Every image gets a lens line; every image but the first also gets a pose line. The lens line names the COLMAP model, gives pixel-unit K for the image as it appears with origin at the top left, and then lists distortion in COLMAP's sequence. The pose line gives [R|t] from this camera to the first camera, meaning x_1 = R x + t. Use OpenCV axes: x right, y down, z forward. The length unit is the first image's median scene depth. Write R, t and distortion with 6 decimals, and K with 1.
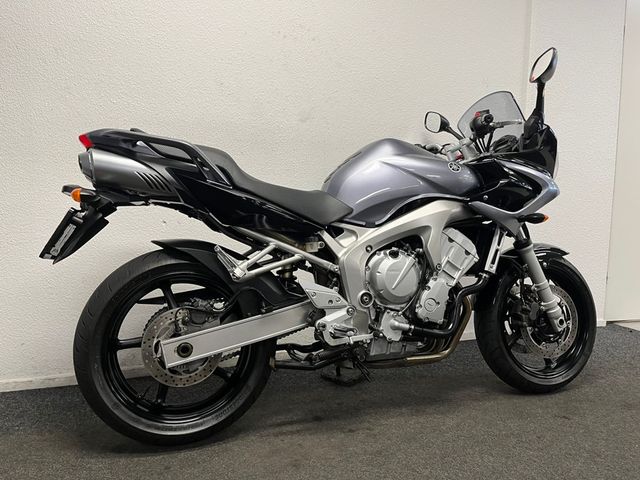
lens RADIAL K [[483.6, 0, 320.0], [0, 483.6, 240.0], [0, 0, 1]] dist [0.089115, -0.119037]
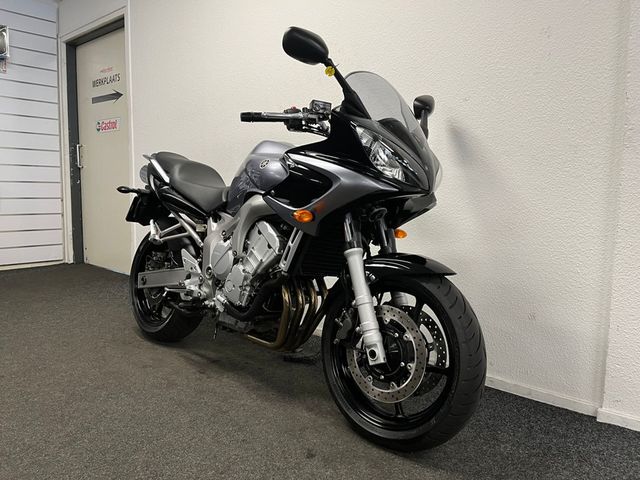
lens RADIAL K [[483.6, 0, 320.0], [0, 483.6, 240.0], [0, 0, 1]] dist [0.089115, -0.119037]
pose [[0.460088, 0.086716, -0.883629, 1.289343], [-0.097711, 0.994119, 0.046683, -0.046089], [0.882481, 0.064862, 0.465855, 0.641093]]
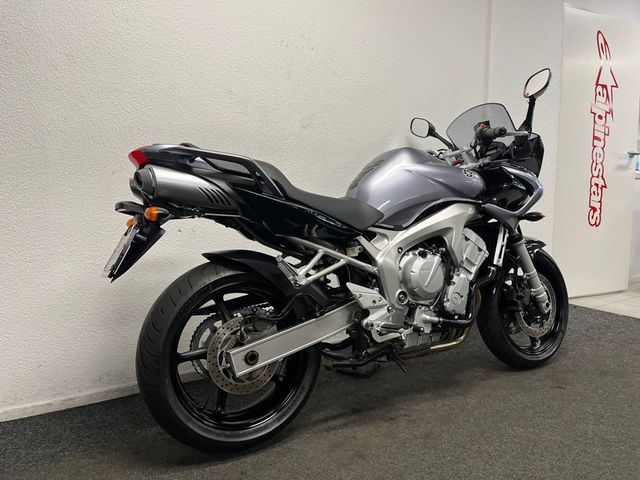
lens RADIAL K [[482.8, 0, 319.9], [0, 482.8, 235.3], [0, 0, 1]] dist [0.086894, -0.115920]
pose [[0.982805, -0.040840, 0.180076, -0.267288], [0.038756, 0.999135, 0.015077, -0.038772], [-0.180536, -0.007839, 0.983537, -0.033389]]
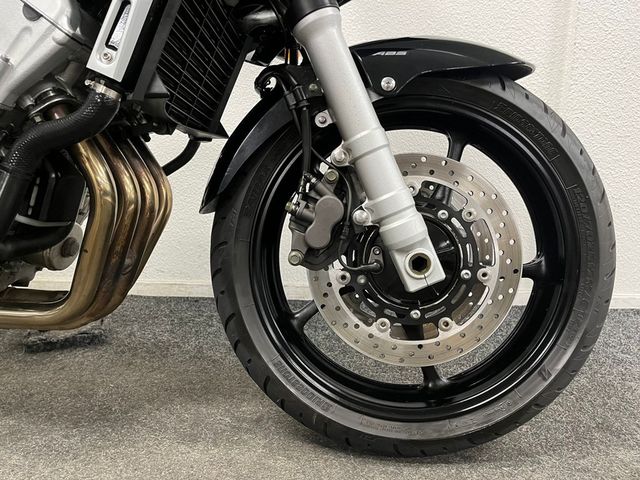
lens RADIAL K [[483.6, 0, 320.0], [0, 483.6, 240.0], [0, 0, 1]] dist [0.089115, -0.119037]
pose [[0.919545, 0.077716, -0.385223, 0.637342], [-0.037717, 0.993179, 0.110333, 0.137539], [0.391170, -0.086927, 0.916204, 0.789548]]
